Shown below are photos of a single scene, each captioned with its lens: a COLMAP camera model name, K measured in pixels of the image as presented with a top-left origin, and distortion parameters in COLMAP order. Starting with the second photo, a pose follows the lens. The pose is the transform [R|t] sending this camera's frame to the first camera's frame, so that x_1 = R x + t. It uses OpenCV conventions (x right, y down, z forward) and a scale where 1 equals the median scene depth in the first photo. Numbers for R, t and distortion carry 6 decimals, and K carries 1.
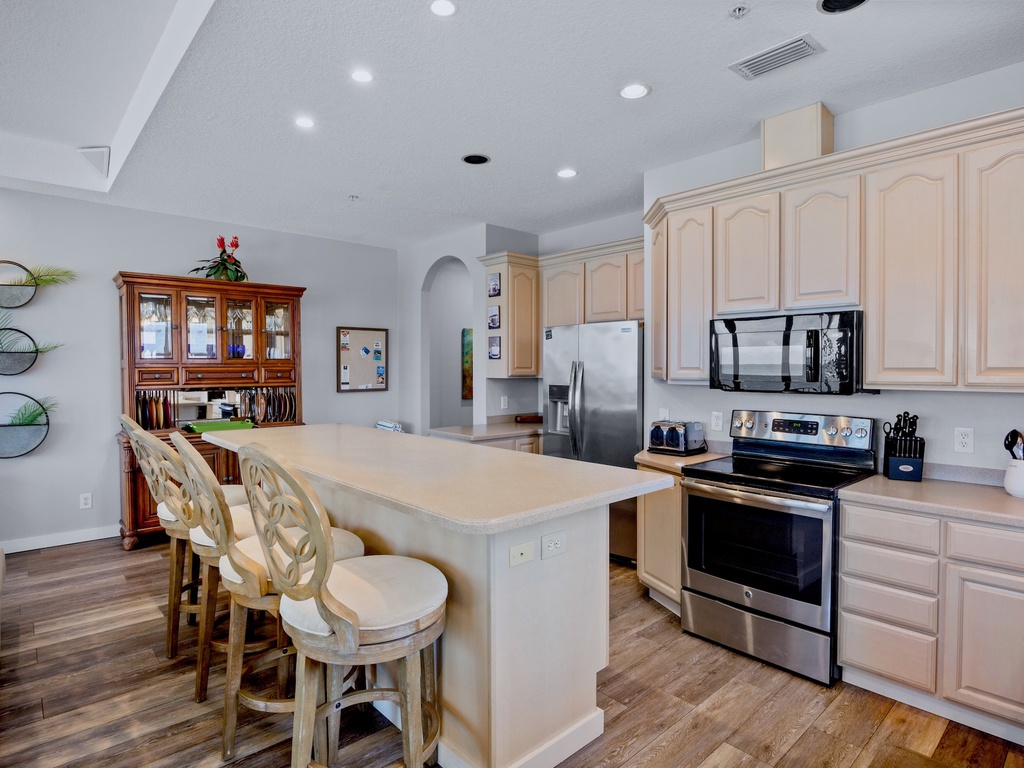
lens RADIAL K [[546.5, 0, 512.0], [0, 546.5, 384.0], [0, 0, 1]] dist [-0.004798, -0.000717]
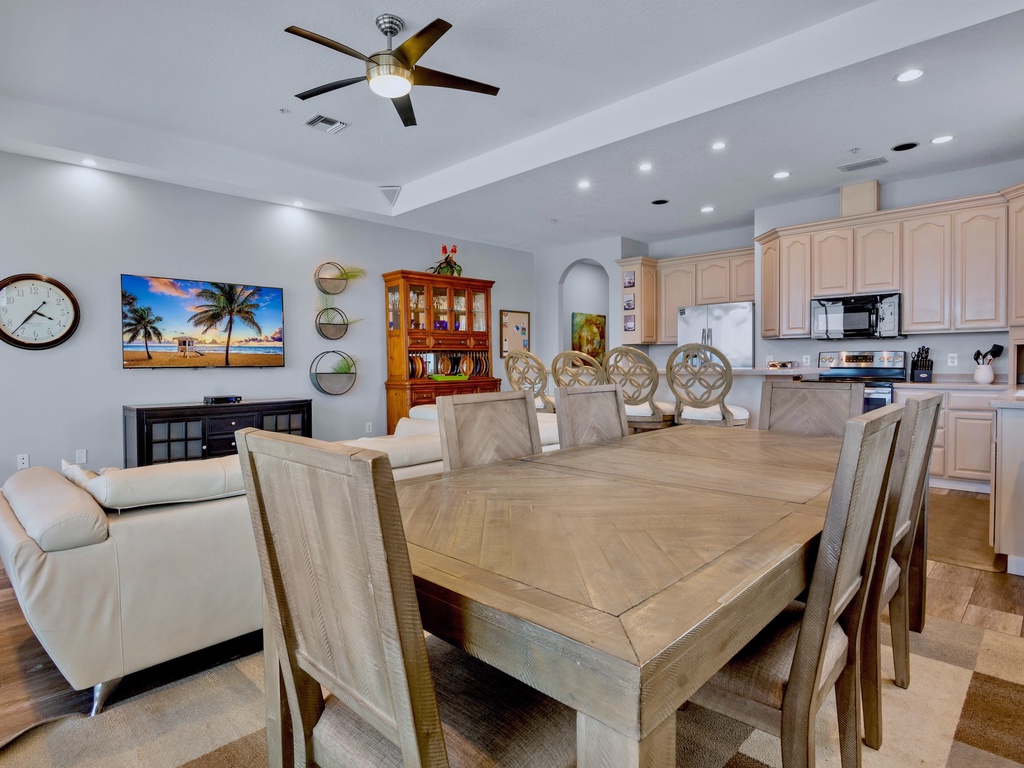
lens RADIAL K [[546.5, 0, 512.0], [0, 546.5, 384.0], [0, 0, 1]] dist [-0.004798, -0.000717]
pose [[0.997963, -0.010995, 0.062840, -0.476232], [0.010445, 0.999904, 0.009065, 0.086227], [-0.062934, -0.008390, 0.997982, -0.464456]]
